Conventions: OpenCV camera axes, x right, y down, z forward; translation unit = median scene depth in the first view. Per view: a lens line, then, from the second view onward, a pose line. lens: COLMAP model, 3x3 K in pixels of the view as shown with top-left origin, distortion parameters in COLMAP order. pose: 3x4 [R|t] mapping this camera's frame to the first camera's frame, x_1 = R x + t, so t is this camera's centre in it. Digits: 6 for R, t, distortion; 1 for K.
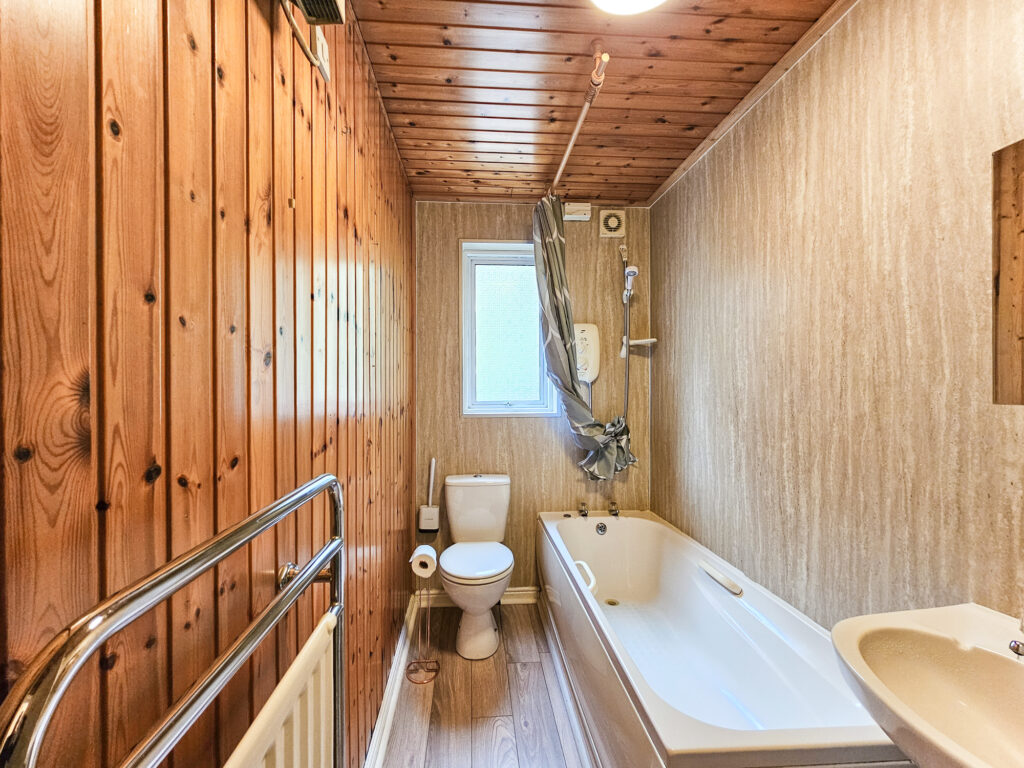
lens RADIAL K [[425.6, 0, 506.4], [0, 425.6, 384.0], [0, 0, 1]] dist [0.000184, -0.000033]
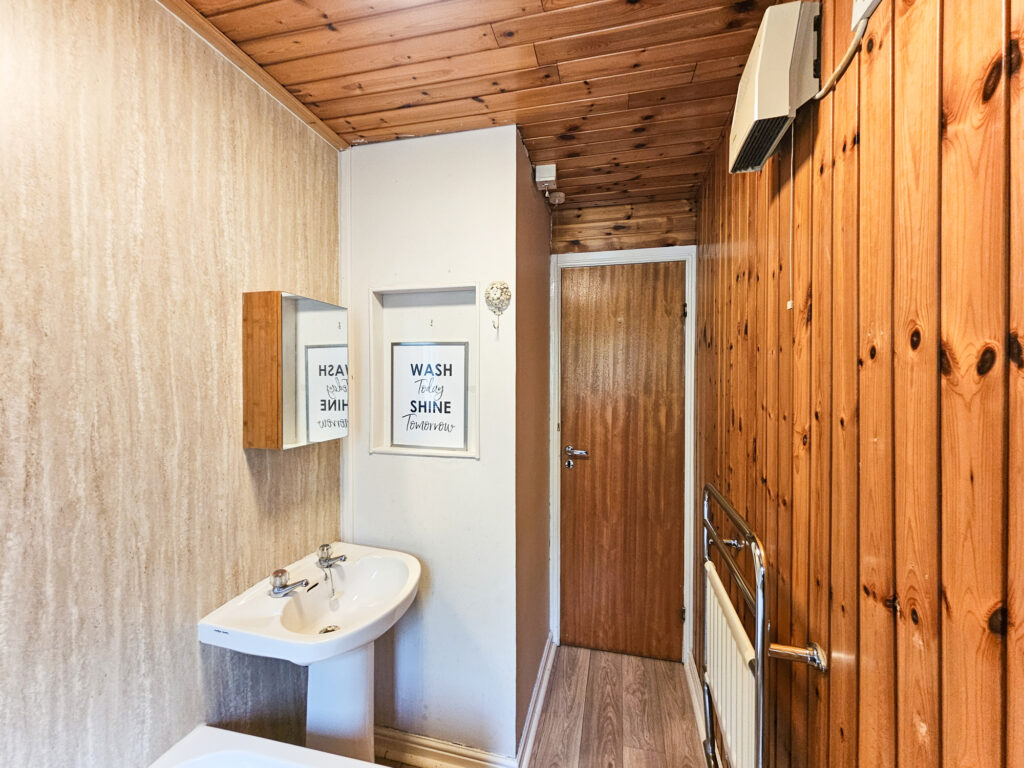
lens RADIAL K [[425.6, 0, 514.9], [0, 425.6, 385.4], [0, 0, 1]] dist [0.000184, -0.000033]
pose [[-0.948197, -0.001538, 0.317679, -0.131572], [0.001820, 0.999946, 0.010271, -0.151080], [-0.317678, 0.010317, -0.948143, 1.617729]]
